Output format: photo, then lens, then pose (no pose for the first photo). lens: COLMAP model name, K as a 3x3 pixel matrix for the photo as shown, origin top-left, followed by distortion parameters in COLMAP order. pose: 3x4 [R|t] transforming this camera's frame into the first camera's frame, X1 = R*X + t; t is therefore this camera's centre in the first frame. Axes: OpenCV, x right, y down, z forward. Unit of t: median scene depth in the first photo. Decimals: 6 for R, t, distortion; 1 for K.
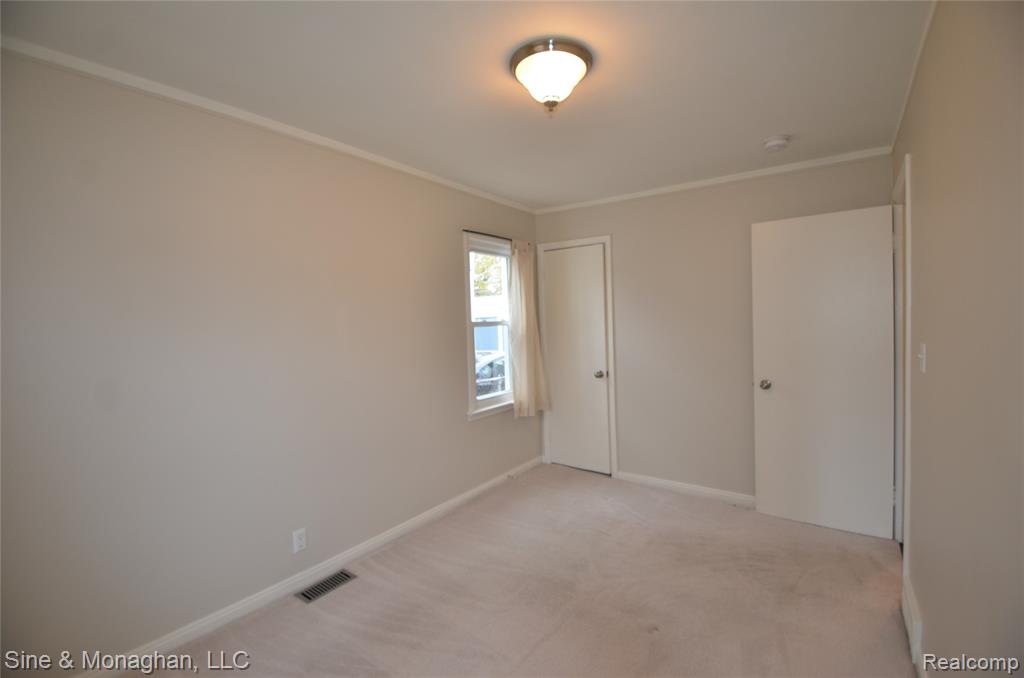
lens RADIAL K [[450.0, 0, 510.8], [0, 450.0, 337.4], [0, 0, 1]] dist [0.000048, -0.016846]
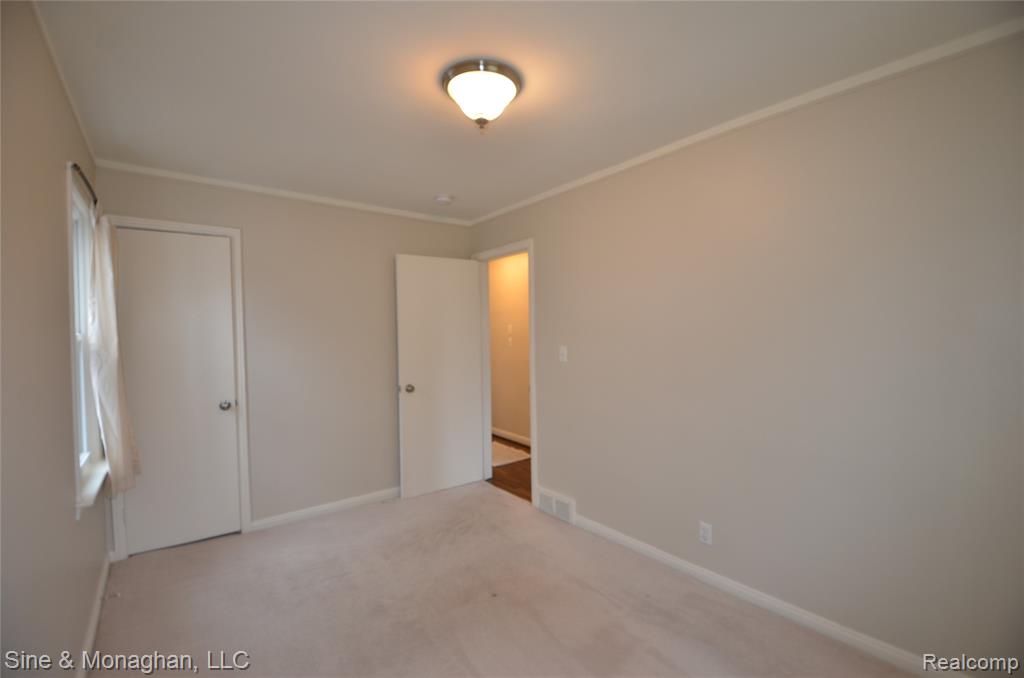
lens RADIAL K [[450.0, 0, 510.8], [0, 450.0, 337.4], [0, 0, 1]] dist [0.000048, -0.016846]
pose [[0.259905, 0.003025, 0.965629, -0.424165], [0.038891, 0.999151, -0.013597, -0.004963], [-0.964851, 0.041088, 0.259567, 0.331139]]
